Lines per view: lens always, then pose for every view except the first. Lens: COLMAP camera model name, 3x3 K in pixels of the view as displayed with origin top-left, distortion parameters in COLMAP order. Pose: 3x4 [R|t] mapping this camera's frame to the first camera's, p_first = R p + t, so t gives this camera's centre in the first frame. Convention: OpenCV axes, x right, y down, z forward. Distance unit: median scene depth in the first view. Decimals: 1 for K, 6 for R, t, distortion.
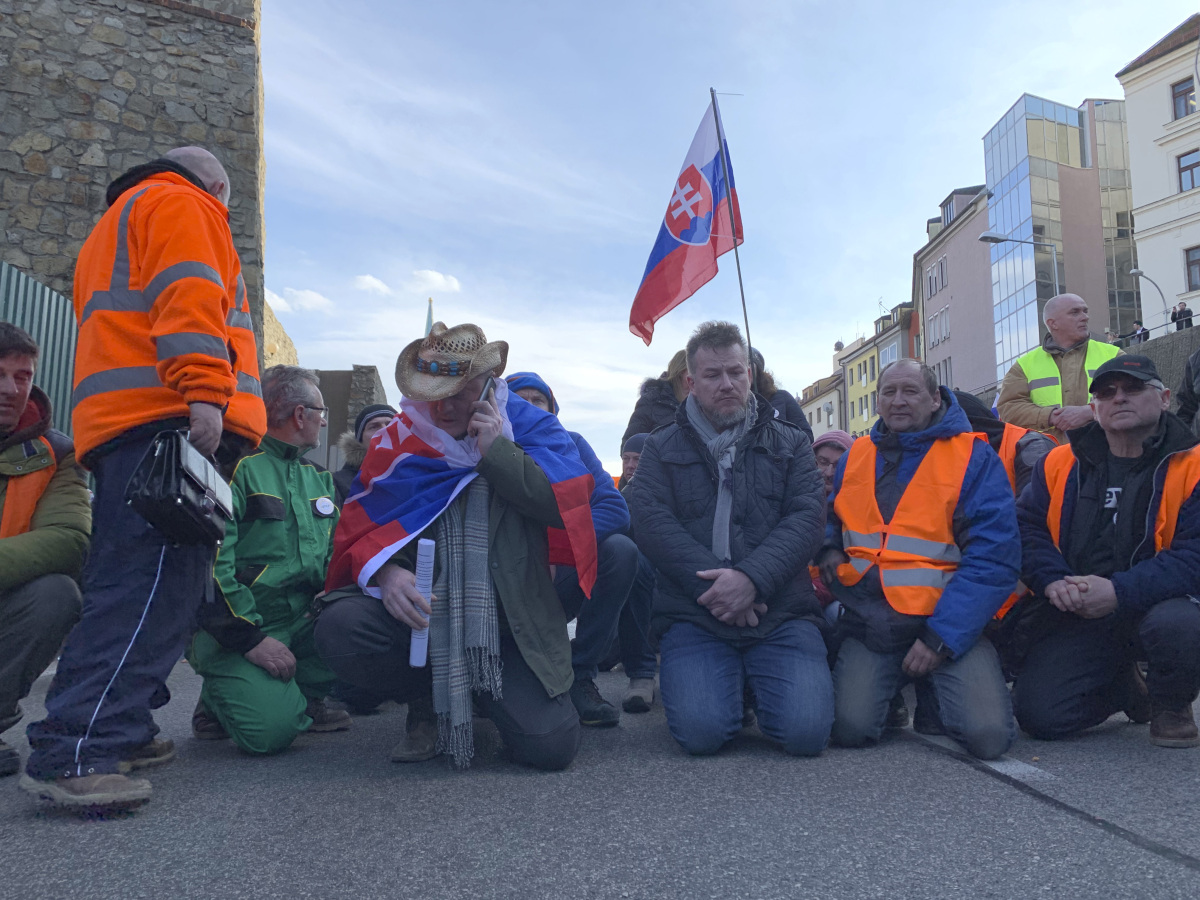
lens RADIAL K [[911.7, 0, 598.9], [0, 911.7, 455.7], [0, 0, 1]] dist [0.022389, 0.002288]
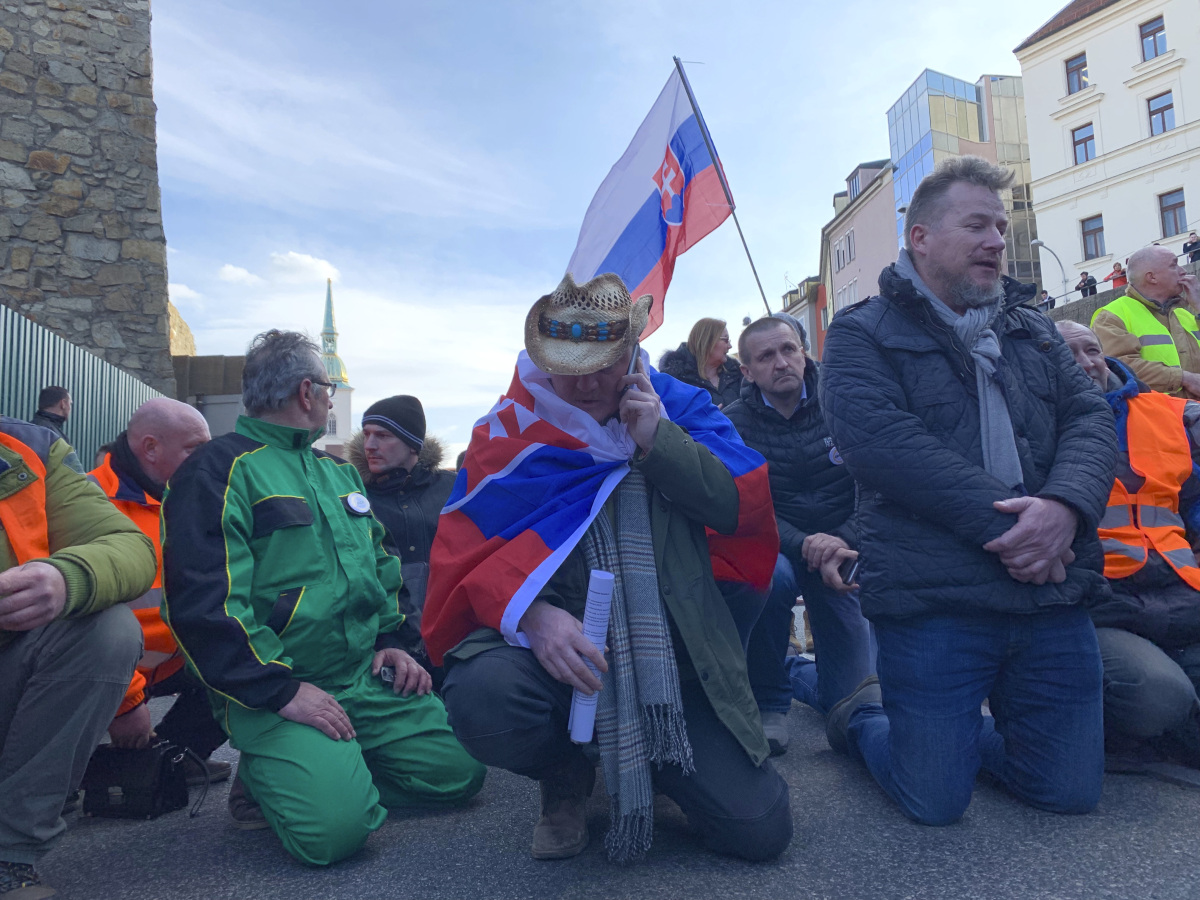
lens RADIAL K [[912.2, 0, 600.0], [0, 912.2, 450.0], [0, 0, 1]] dist [0.022507, -0.012960]
pose [[0.994182, -0.035948, 0.101542, -0.039566], [0.034379, 0.999262, 0.017157, -0.001561], [-0.102083, -0.013566, 0.994683, 0.043825]]
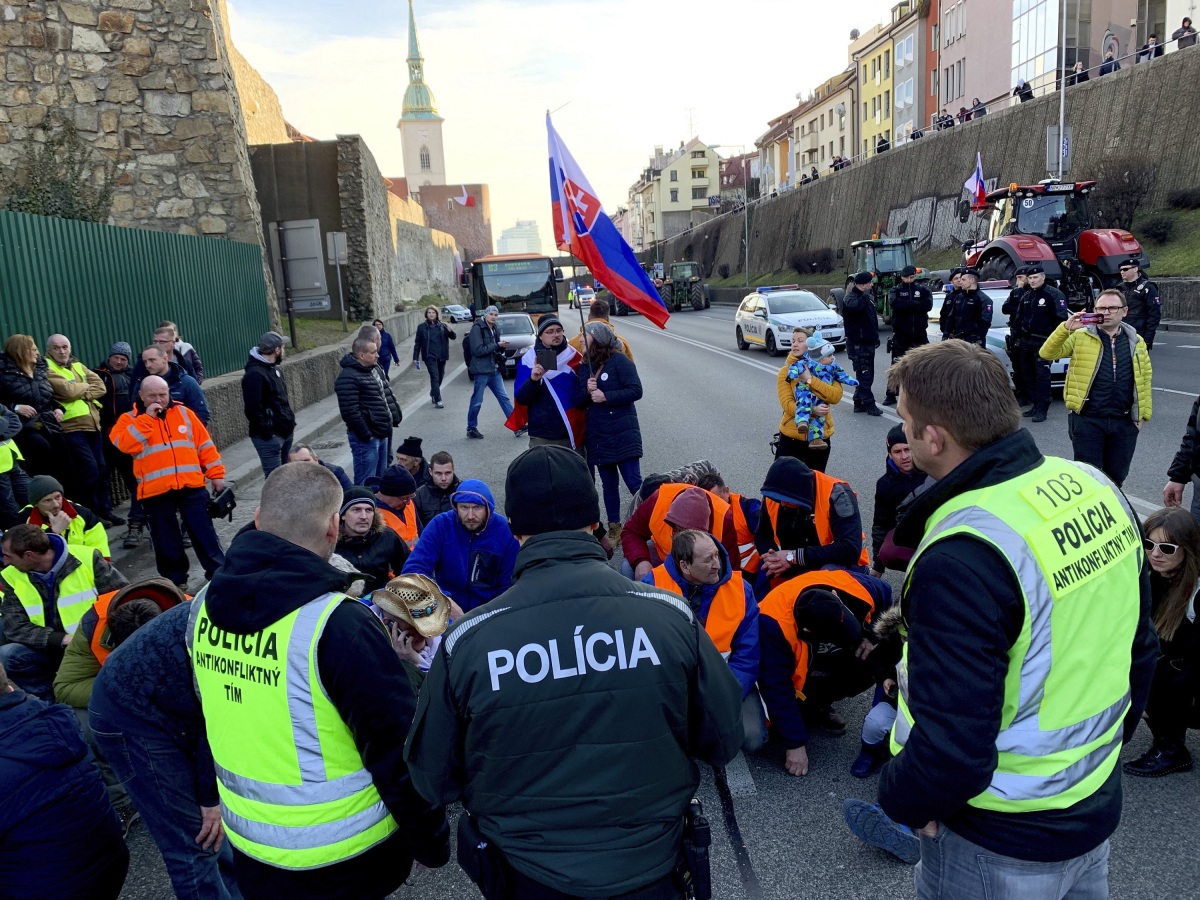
lens RADIAL K [[912.2, 0, 600.0], [0, 912.2, 450.0], [0, 0, 1]] dist [0.022507, -0.012960]
pose [[0.997798, -0.060476, -0.027248, 0.036687], [0.065903, 0.950410, 0.303938, -0.112228], [0.007516, -0.305064, 0.952302, -0.068195]]
